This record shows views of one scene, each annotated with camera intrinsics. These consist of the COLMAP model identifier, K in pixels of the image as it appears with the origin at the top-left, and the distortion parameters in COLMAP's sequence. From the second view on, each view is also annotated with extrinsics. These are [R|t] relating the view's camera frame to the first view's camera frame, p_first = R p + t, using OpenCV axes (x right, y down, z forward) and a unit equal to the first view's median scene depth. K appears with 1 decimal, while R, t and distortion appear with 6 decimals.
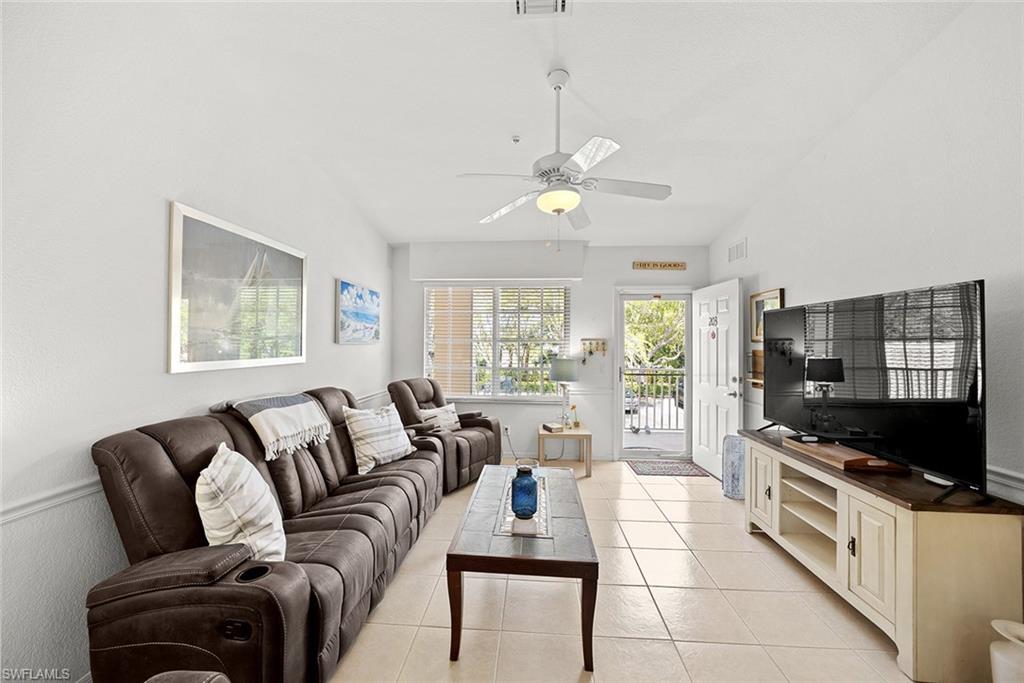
lens RADIAL K [[379.3, 0, 507.8], [0, 379.3, 339.8], [0, 0, 1]] dist [-0.008715, 0.000078]
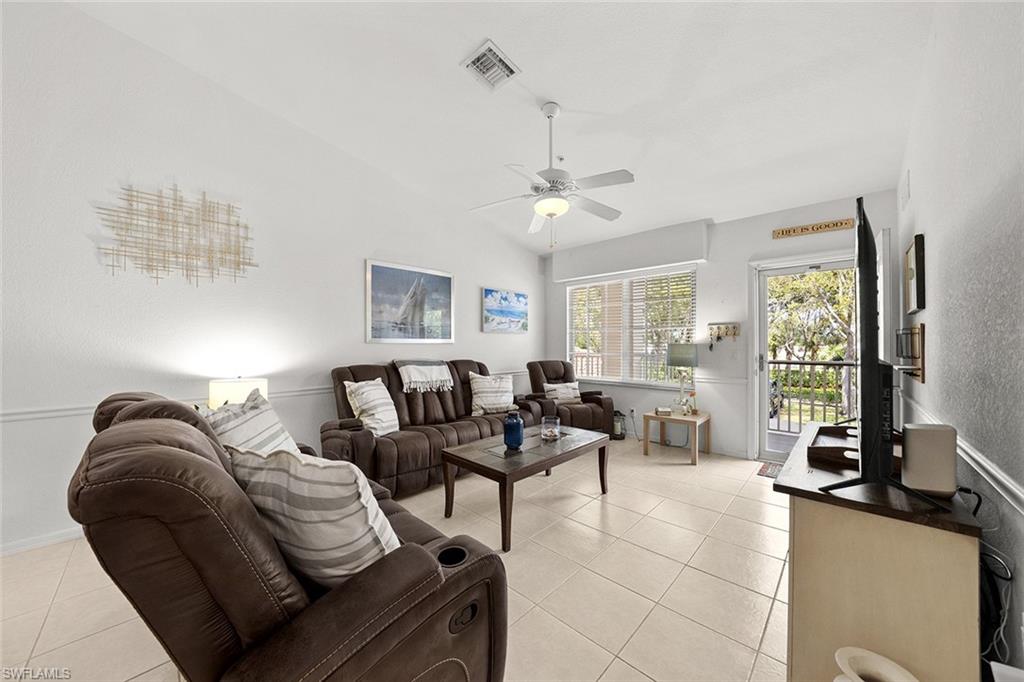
lens RADIAL K [[357.3, 0, 507.6], [0, 357.3, 343.1], [0, 0, 1]] dist [-0.020442, -0.000151]
pose [[0.765419, -0.008913, -0.643471, 0.498178], [0.012228, 0.999925, 0.000694, 0.051566], [0.643416, -0.008400, 0.765470, 0.004546]]
